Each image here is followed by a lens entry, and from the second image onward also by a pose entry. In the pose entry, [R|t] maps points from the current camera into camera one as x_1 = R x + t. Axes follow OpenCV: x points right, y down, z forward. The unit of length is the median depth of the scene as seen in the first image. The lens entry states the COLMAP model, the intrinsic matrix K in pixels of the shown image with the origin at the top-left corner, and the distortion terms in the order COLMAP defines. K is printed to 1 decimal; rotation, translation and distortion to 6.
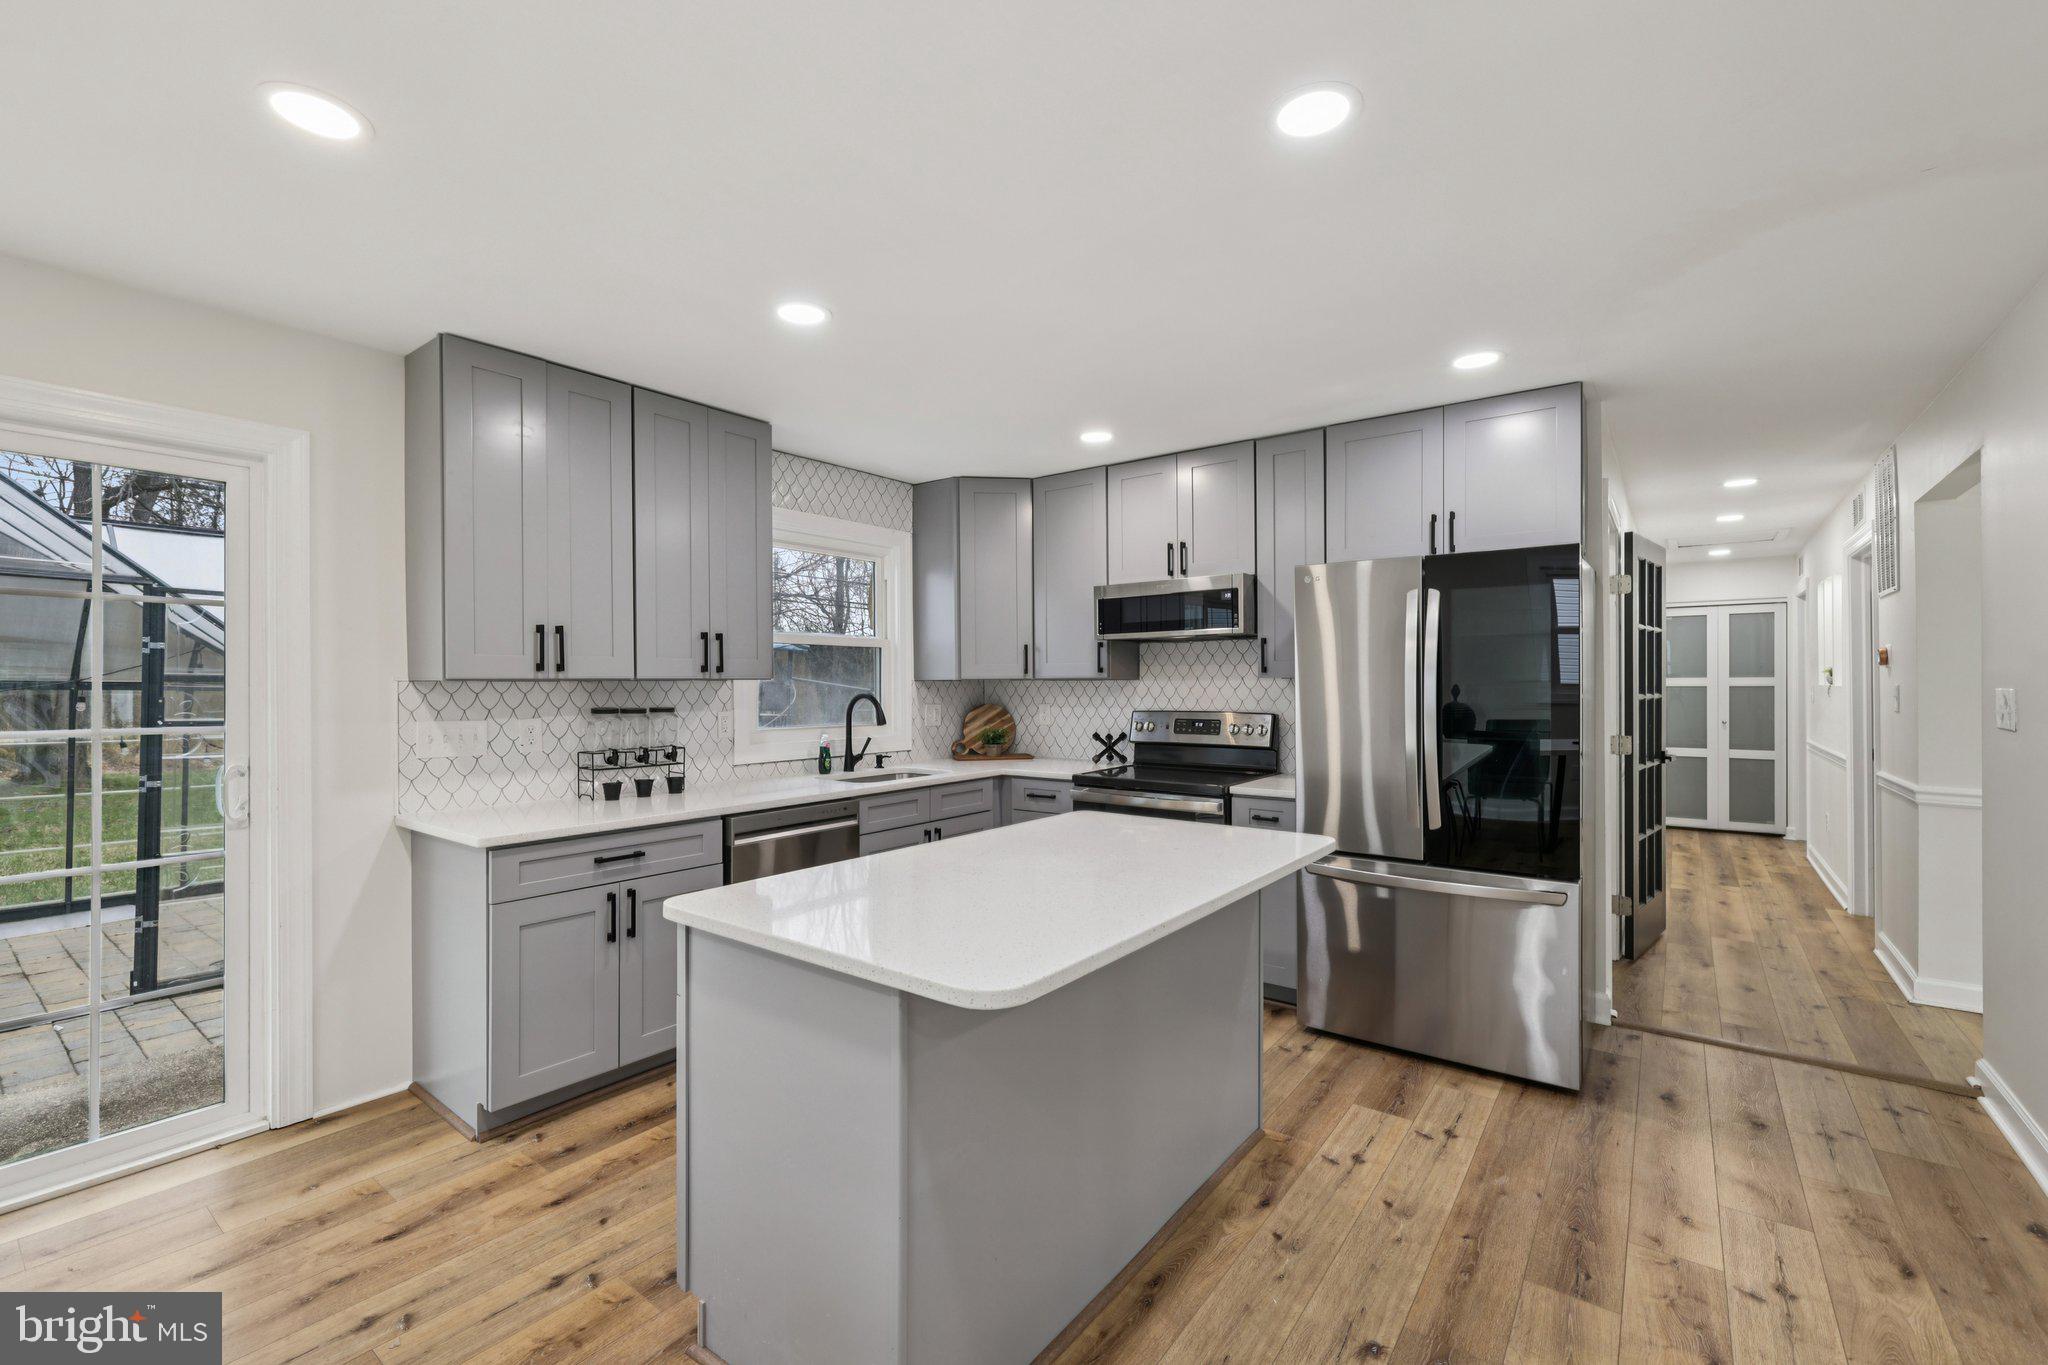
lens RADIAL K [[864.9, 0, 1013.3], [0, 864.9, 690.2], [0, 0, 1]] dist [-0.001847, 0.000202]
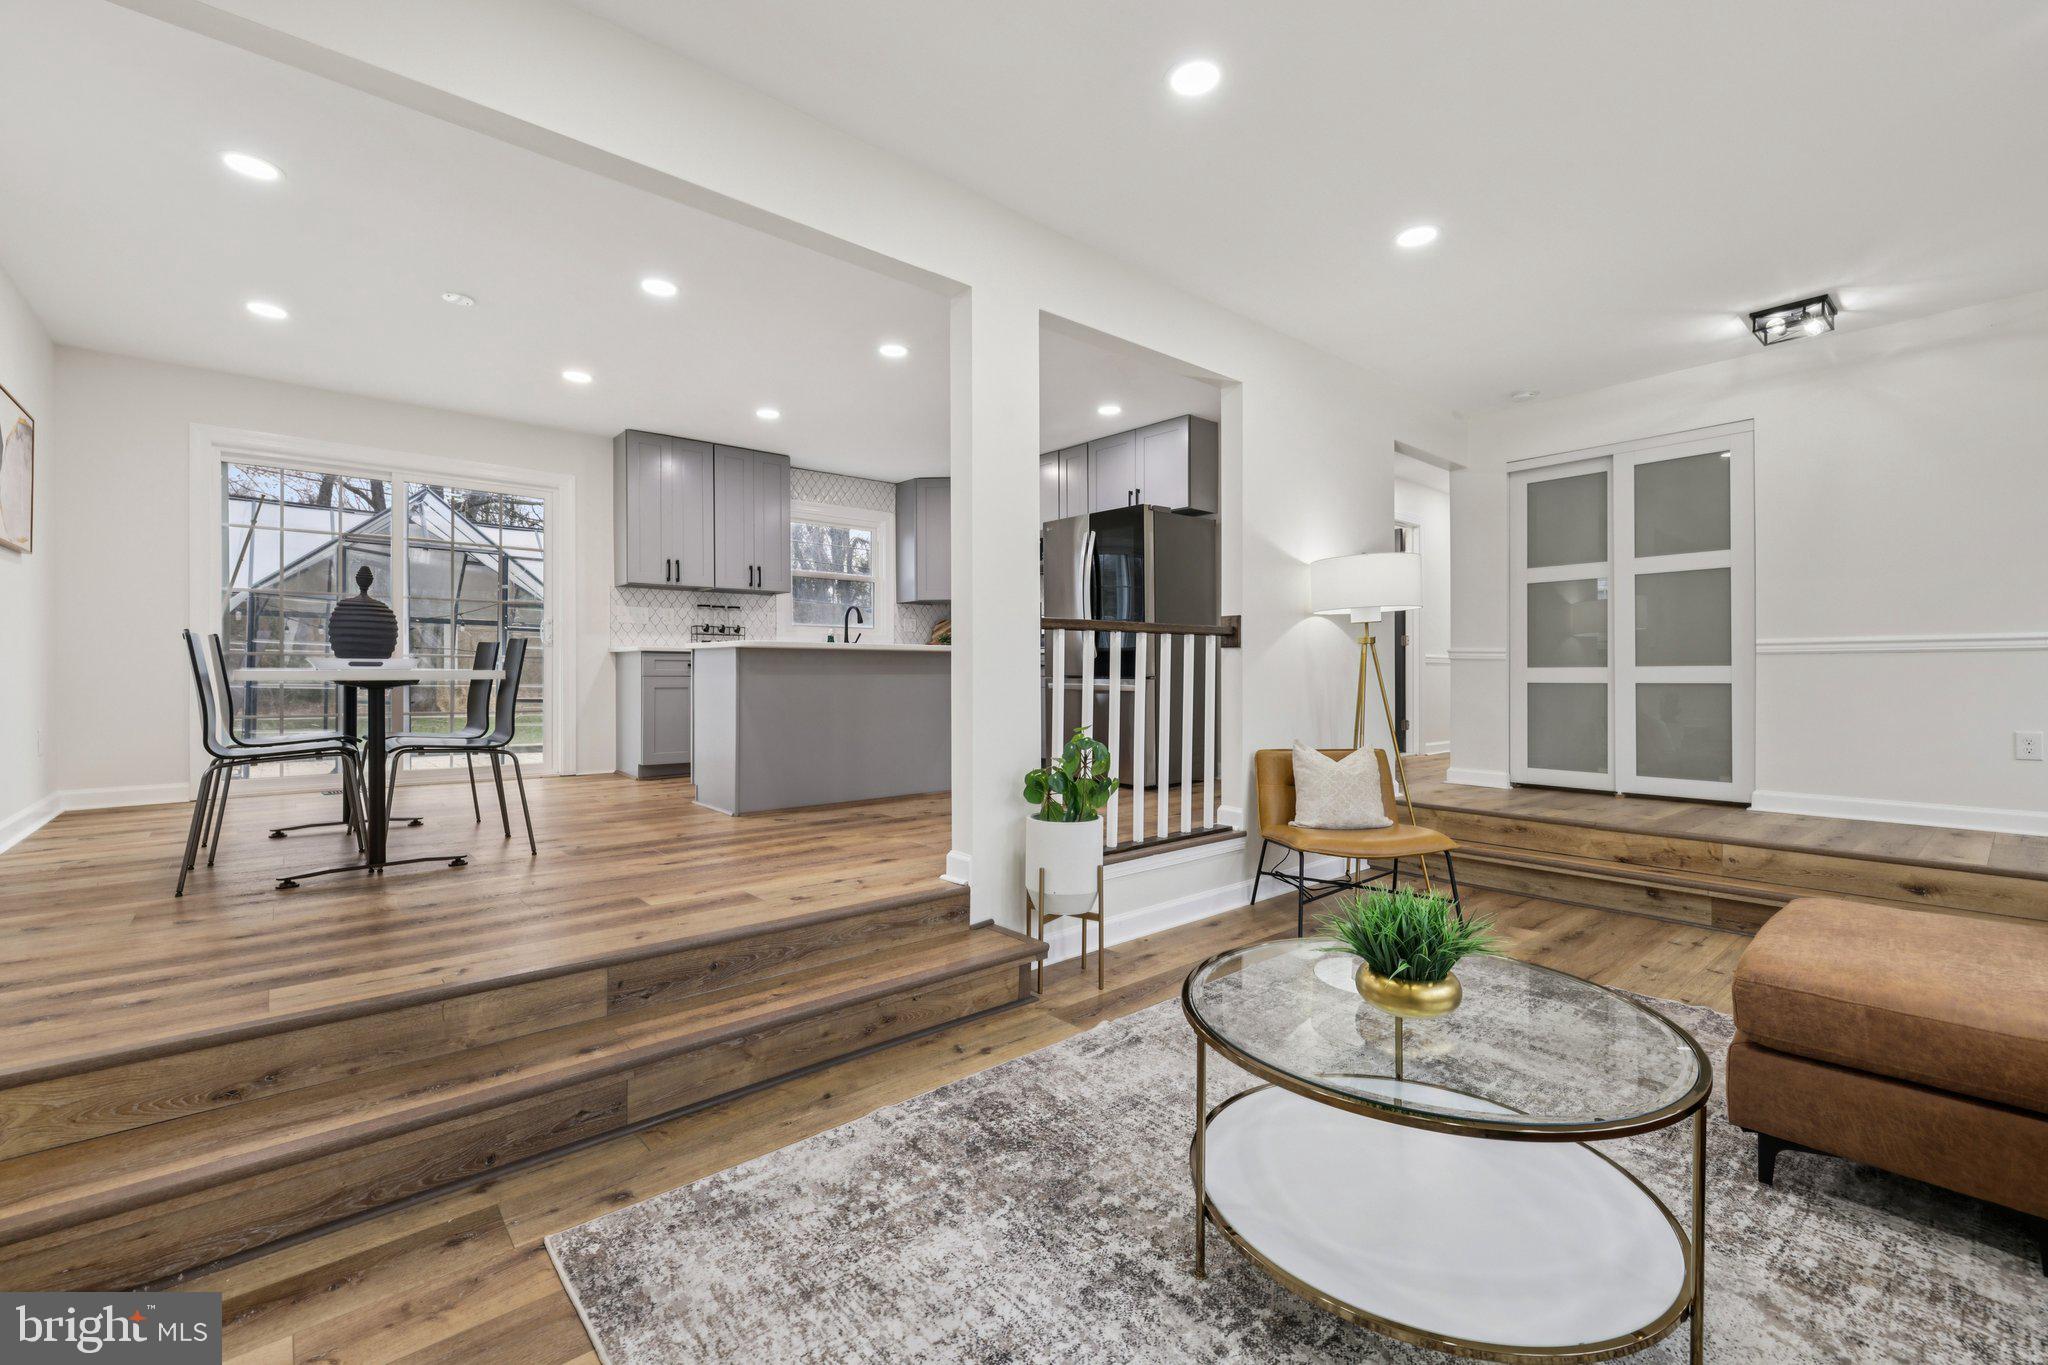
lens RADIAL K [[864.9, 0, 1012.5], [0, 864.9, 681.0], [0, 0, 1]] dist [-0.001847, 0.000202]
pose [[0.977331, 0.005732, -0.211638, 0.561865], [-0.005021, 0.999980, 0.003893, 0.161055], [0.211656, -0.002742, 0.977340, -0.695097]]
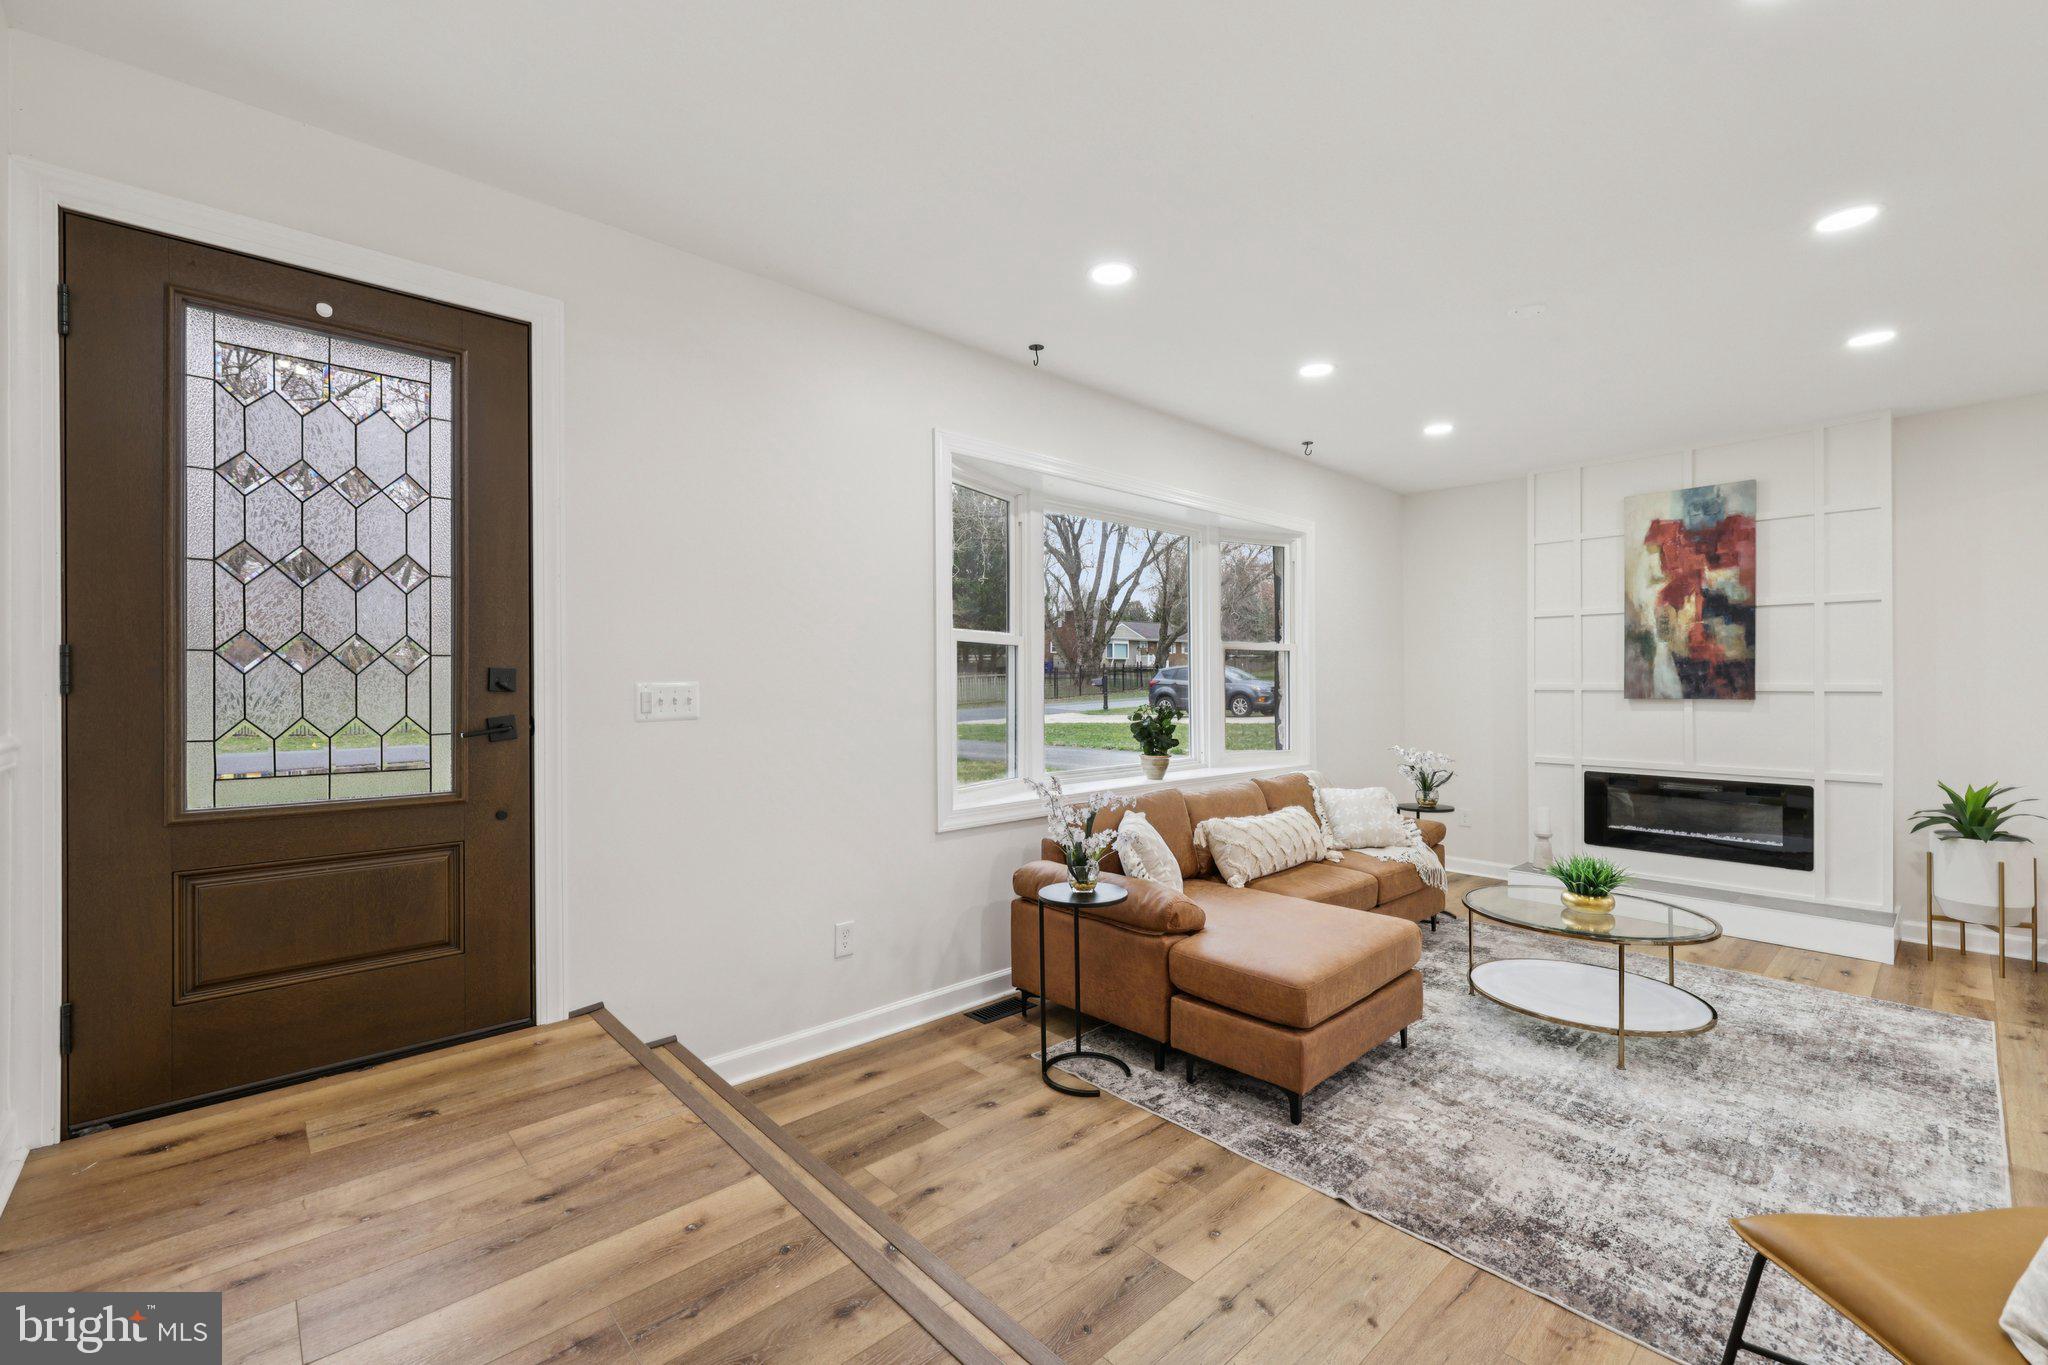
lens RADIAL K [[864.9, 0, 1009.0], [0, 864.9, 678.9], [0, 0, 1]] dist [-0.001847, 0.000202]
pose [[-0.983263, 0.008996, 0.181972, 1.093435], [0.009408, 0.999955, 0.001396, 0.072771], [-0.181951, 0.003085, -0.983303, 0.765992]]
